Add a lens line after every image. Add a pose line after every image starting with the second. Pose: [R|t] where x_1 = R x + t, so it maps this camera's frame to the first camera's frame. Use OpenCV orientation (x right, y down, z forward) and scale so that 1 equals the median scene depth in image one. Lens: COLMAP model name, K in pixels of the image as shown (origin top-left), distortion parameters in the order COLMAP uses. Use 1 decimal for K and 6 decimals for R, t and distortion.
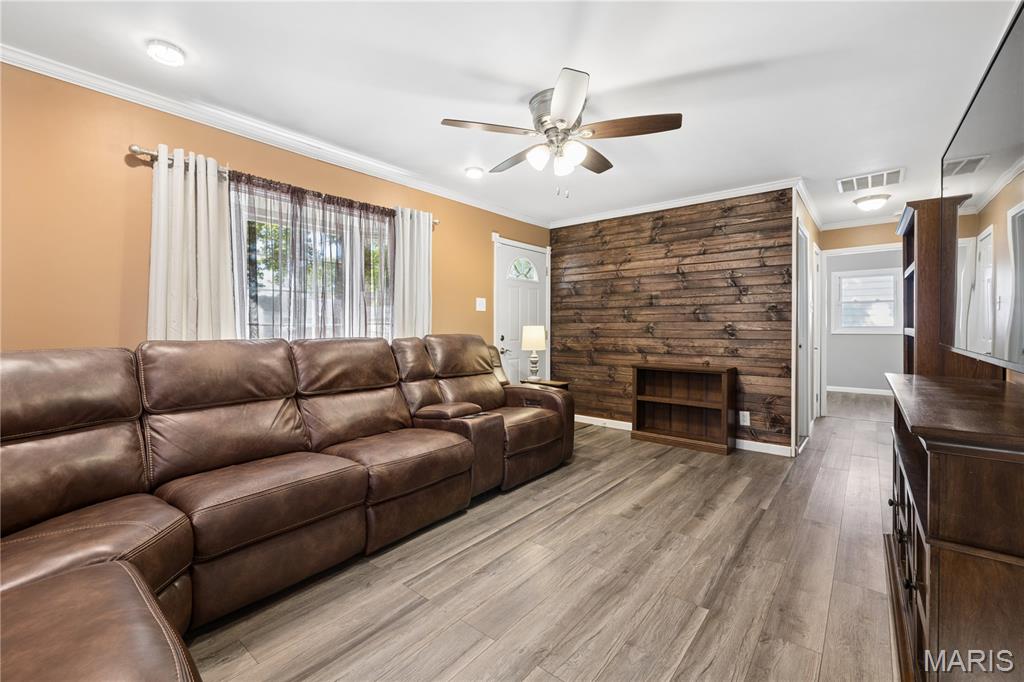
lens RADIAL K [[427.6, 0, 514.5], [0, 427.6, 328.9], [0, 0, 1]] dist [-0.000068, -0.000017]
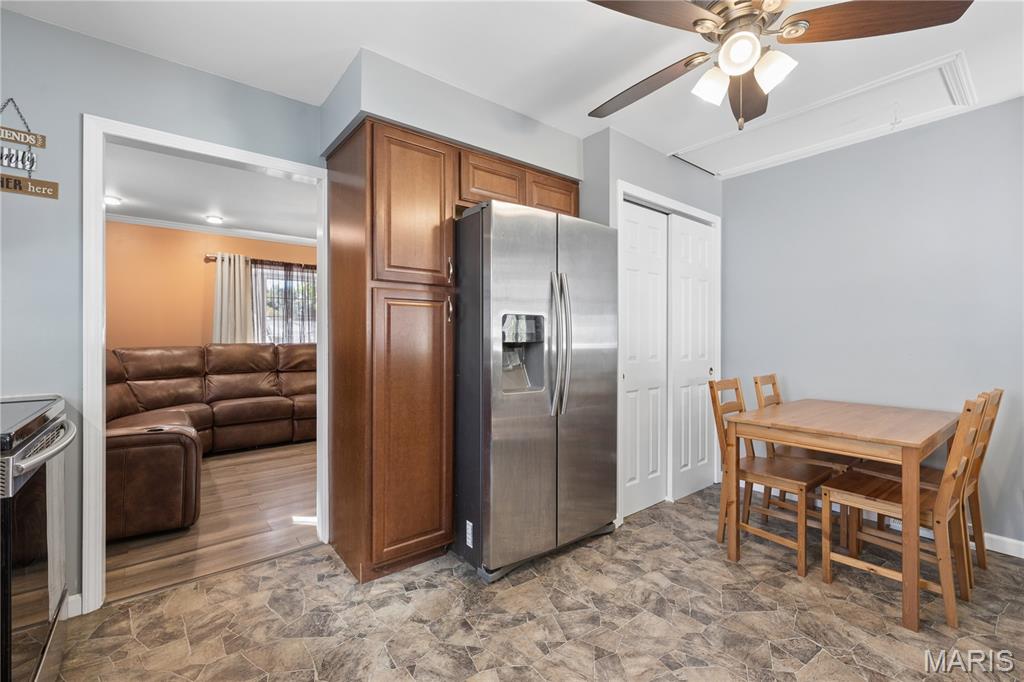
lens RADIAL K [[427.4, 0, 510.4], [0, 427.4, 336.6], [0, 0, 1]] dist [0.000788, -0.000079]
pose [[0.979340, -0.001382, -0.202217, 1.027498], [0.001127, 0.999998, -0.001375, -0.003069], [0.202219, 0.001119, 0.979340, -0.792744]]
